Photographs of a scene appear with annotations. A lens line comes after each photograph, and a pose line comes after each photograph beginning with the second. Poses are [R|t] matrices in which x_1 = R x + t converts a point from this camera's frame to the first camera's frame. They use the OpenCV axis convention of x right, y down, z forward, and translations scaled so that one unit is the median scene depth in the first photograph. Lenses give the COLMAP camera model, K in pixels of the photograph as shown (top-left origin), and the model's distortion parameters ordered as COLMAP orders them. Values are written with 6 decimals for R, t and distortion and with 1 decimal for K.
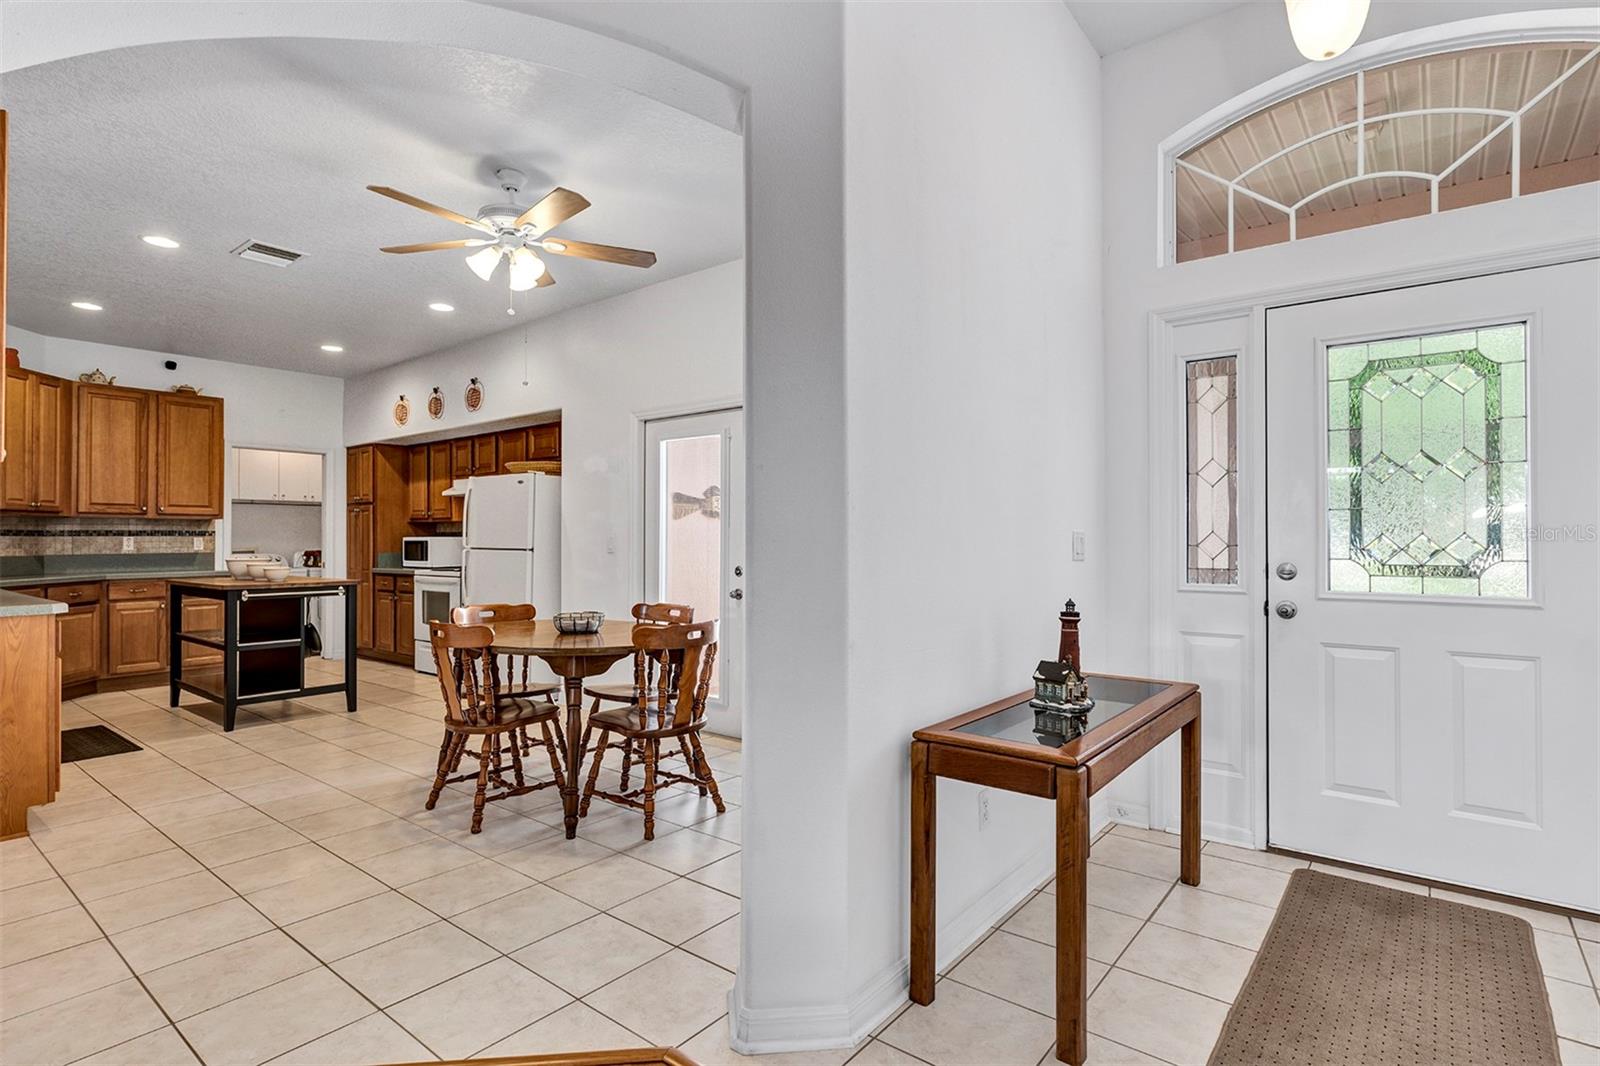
lens RADIAL K [[794.0, 0, 800.0], [0, 794.0, 533.0], [0, 0, 1]] dist [0.011161, 0.000497]
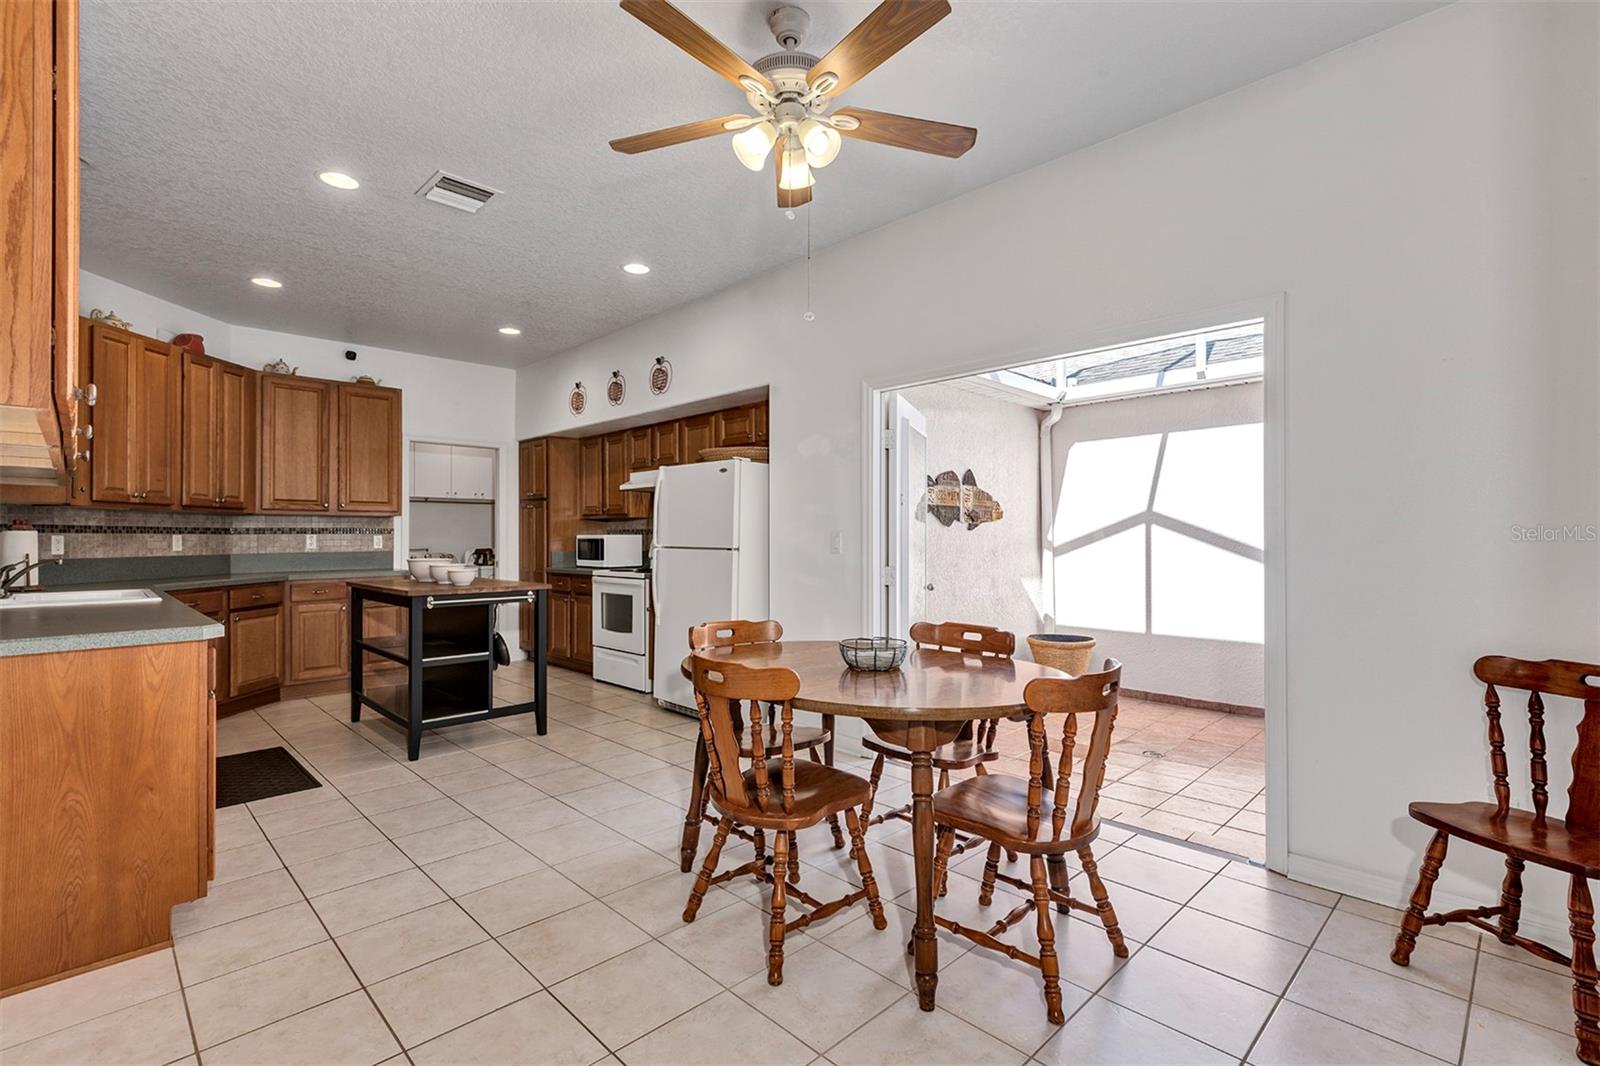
lens RADIAL K [[729.4, 0, 795.4], [0, 729.4, 532.4], [0, 0, 1]] dist [0.012107, 0.000471]
pose [[0.992516, -0.001403, -0.122106, -0.157396], [0.001627, 0.999997, 0.001737, 0.001512], [0.122103, -0.001923, 0.992516, 0.200824]]
